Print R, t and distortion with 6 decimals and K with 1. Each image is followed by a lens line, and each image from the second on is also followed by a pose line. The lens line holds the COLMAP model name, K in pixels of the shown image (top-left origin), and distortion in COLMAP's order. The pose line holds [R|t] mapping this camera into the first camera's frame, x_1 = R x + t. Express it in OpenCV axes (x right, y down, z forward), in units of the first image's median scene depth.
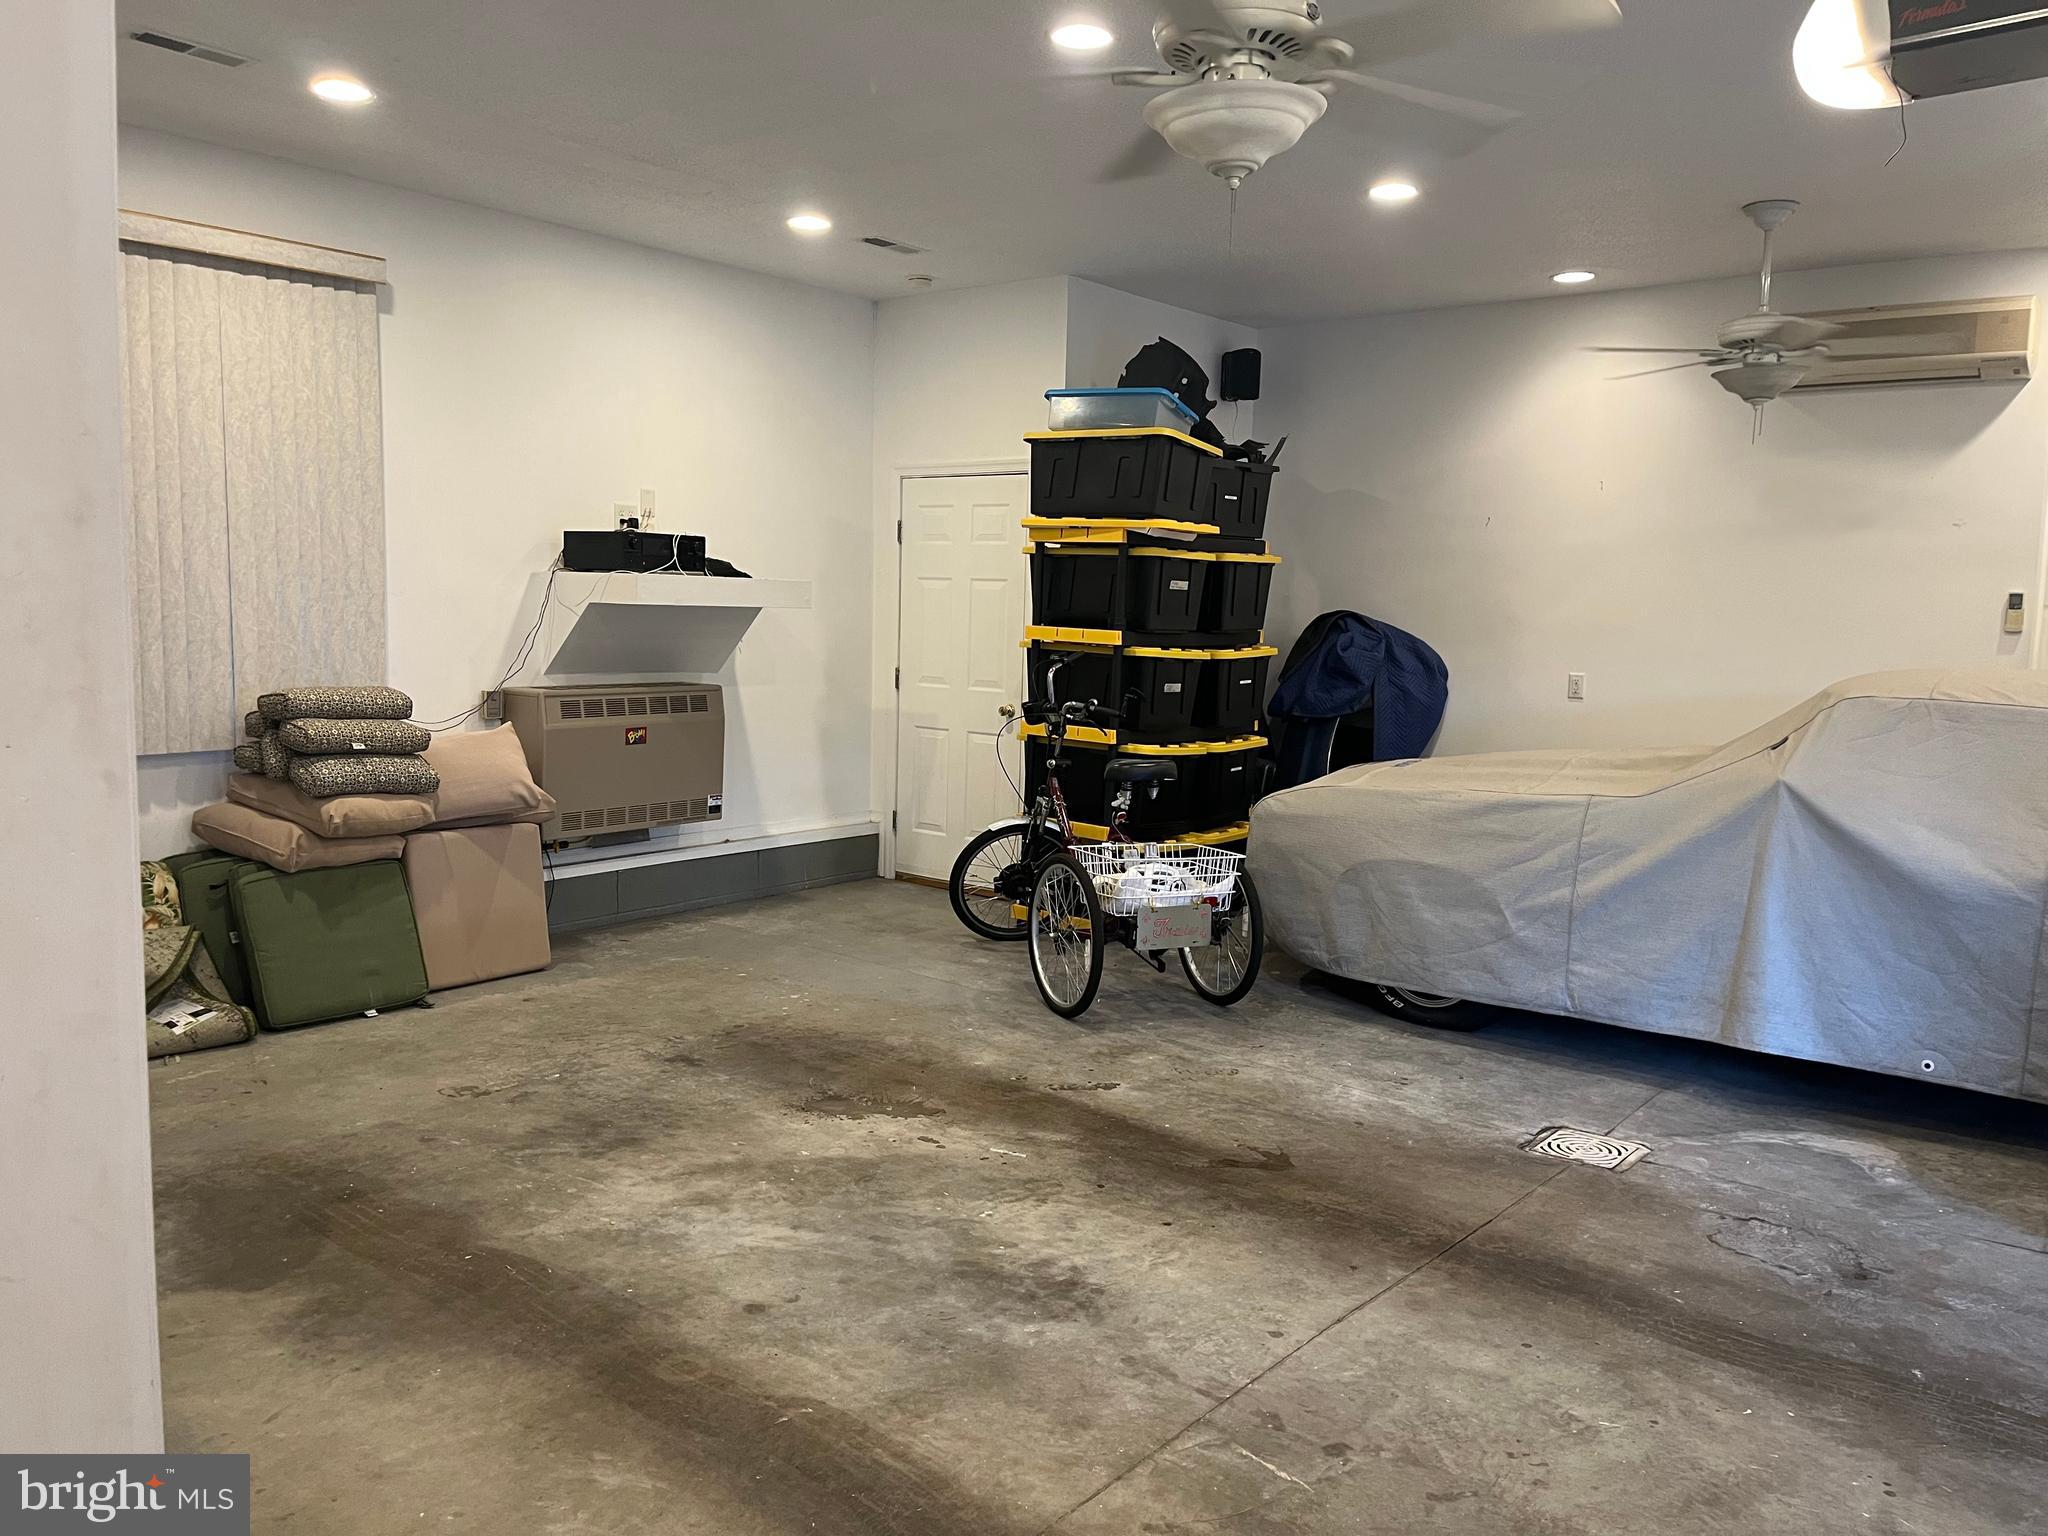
lens RADIAL K [[1549.2, 0, 1029.8], [0, 1549.2, 771.5], [0, 0, 1]] dist [0.066715, -0.069152]
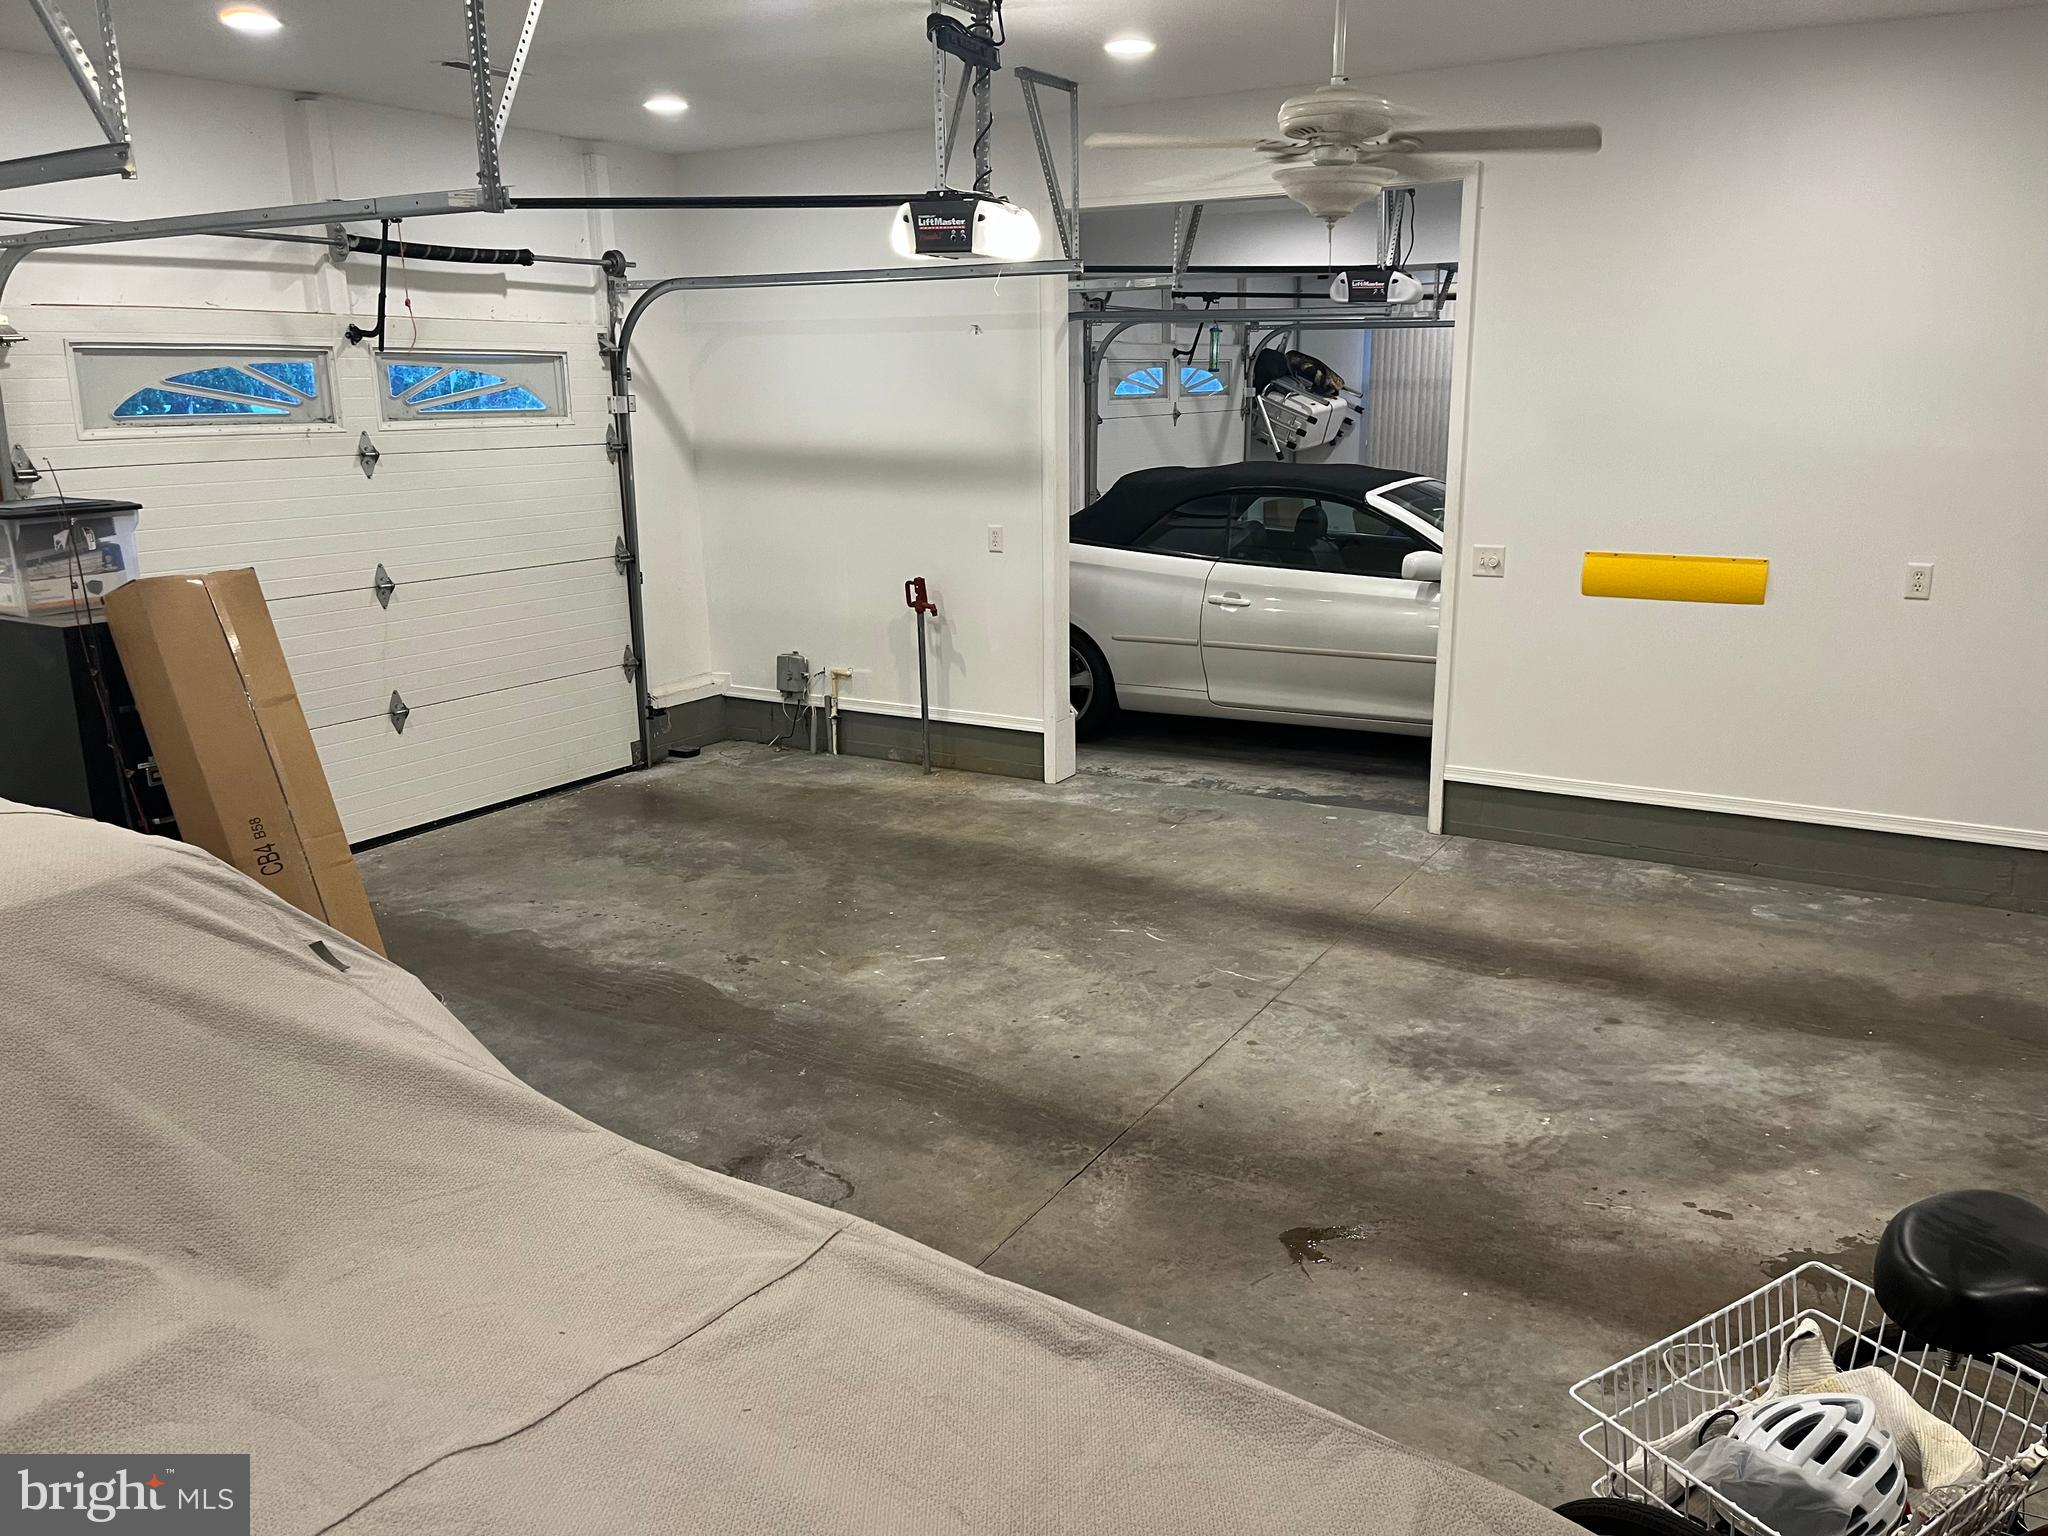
lens RADIAL K [[1549.2, 0, 1029.8], [0, 1549.2, 771.5], [0, 0, 1]] dist [0.066715, -0.069152]
pose [[-0.991875, 0.016852, -0.126098, 0.393478], [-0.027731, 0.938713, 0.343584, -0.256462], [0.124160, 0.344289, -0.930618, 1.633193]]
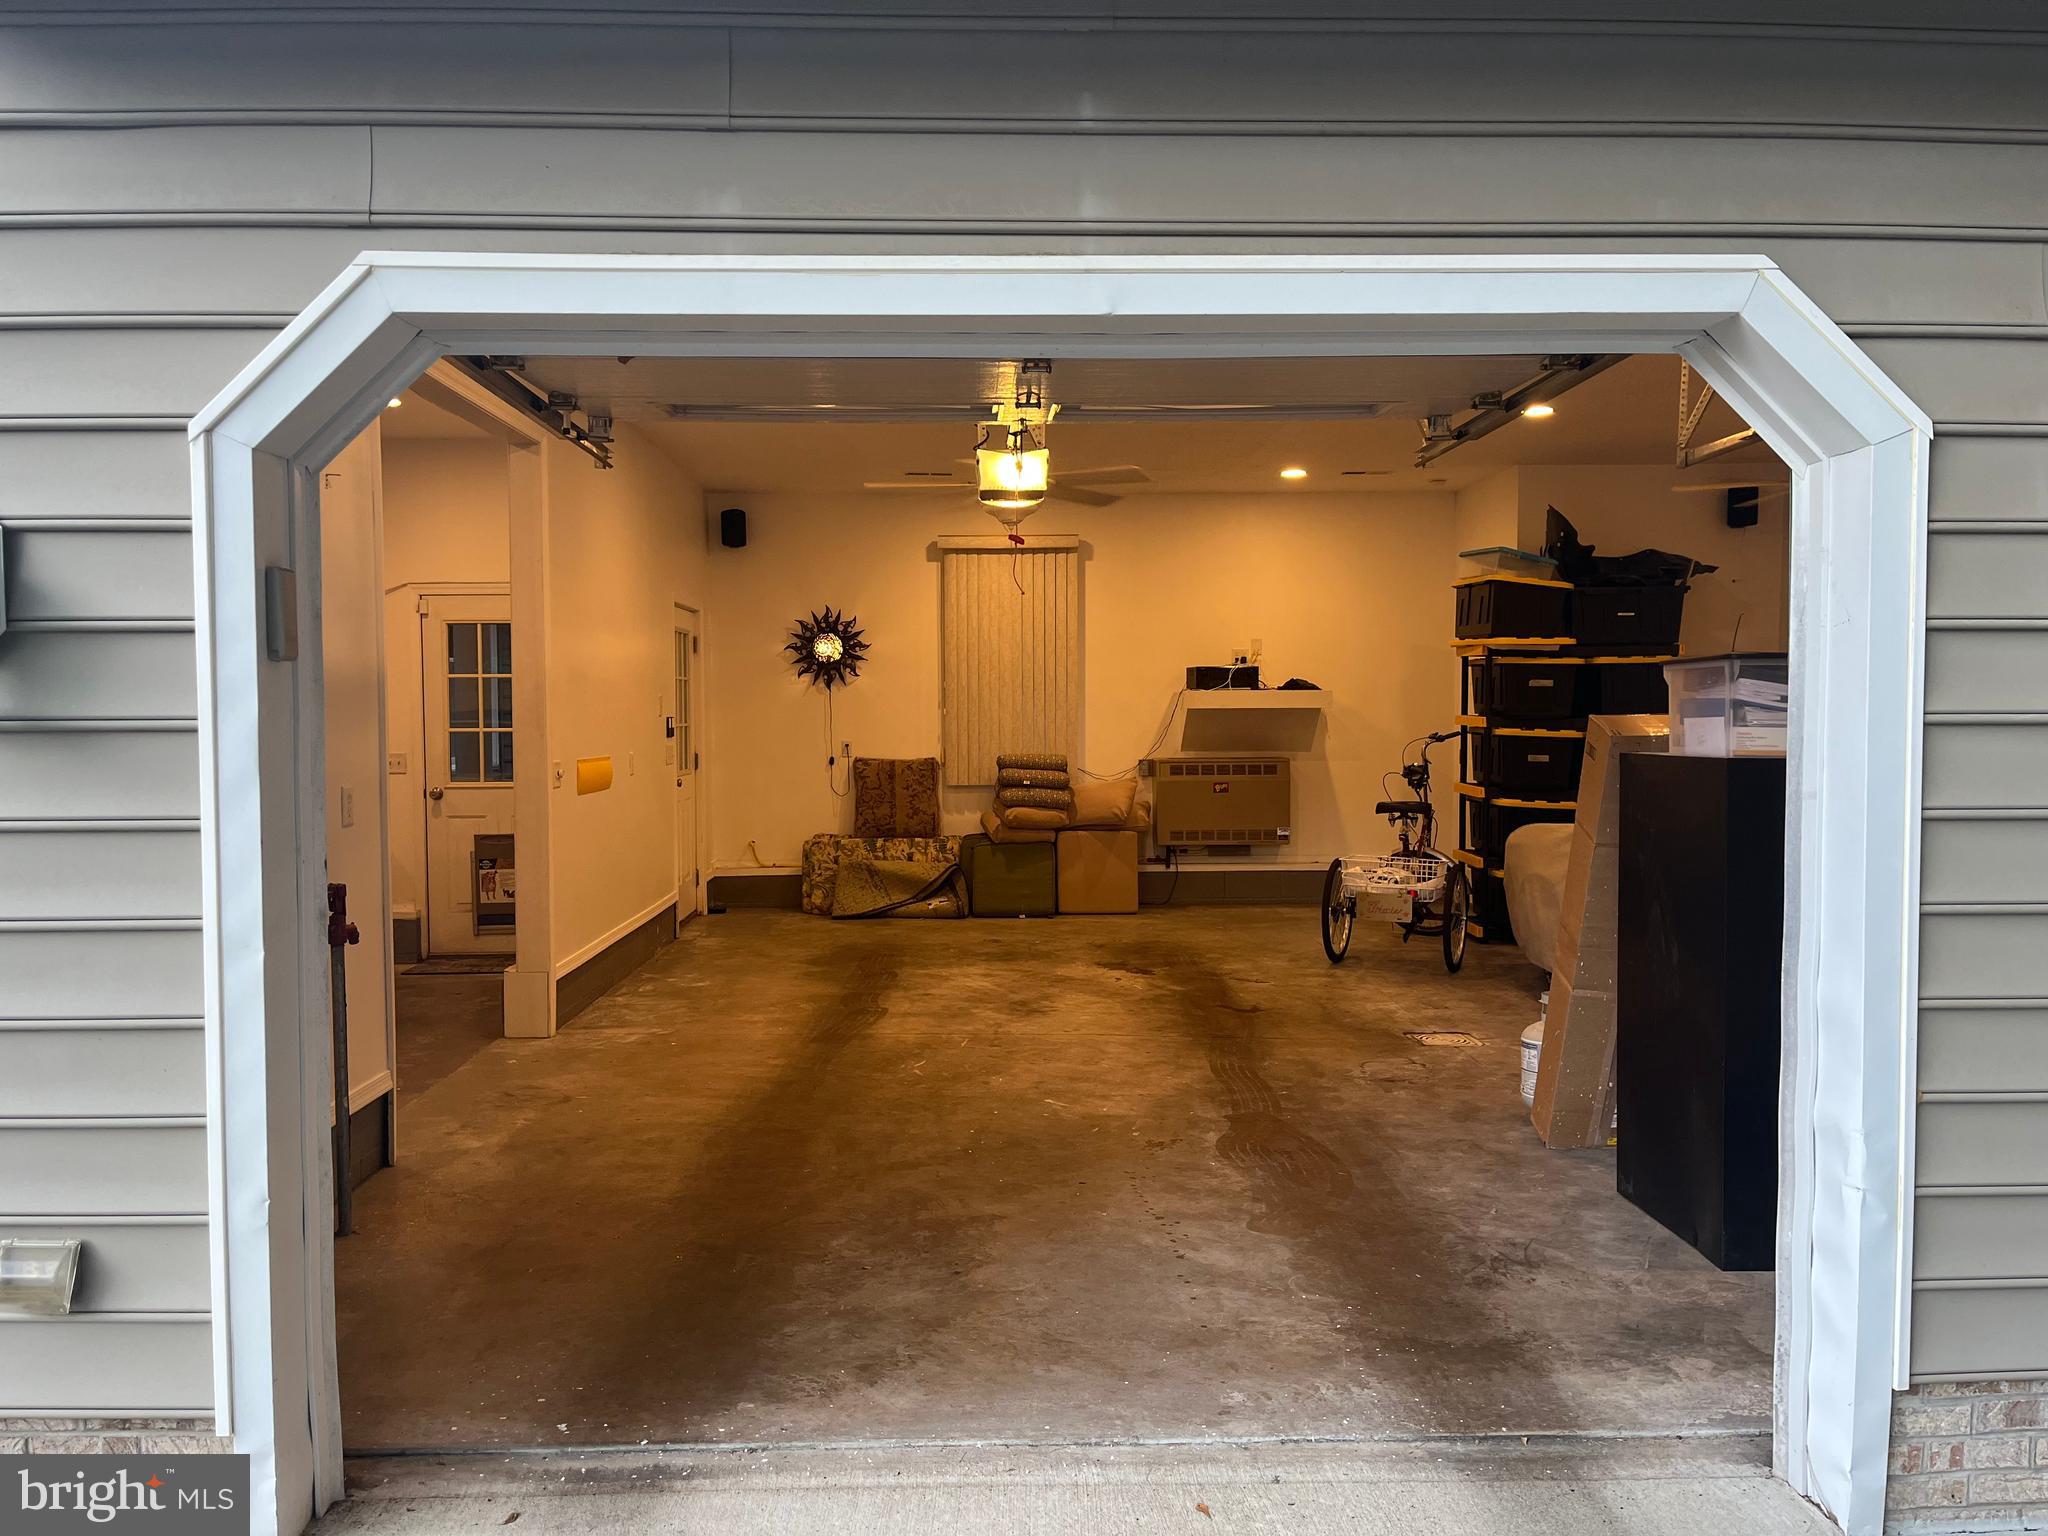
lens RADIAL K [[1549.2, 0, 1029.8], [0, 1549.2, 771.5], [0, 0, 1]] dist [0.066715, -0.069152]
pose [[0.648866, 0.002676, -0.760898, 1.312025], [-0.062318, 0.996821, -0.049637, 0.082406], [0.758346, 0.079626, 0.646971, -0.340574]]
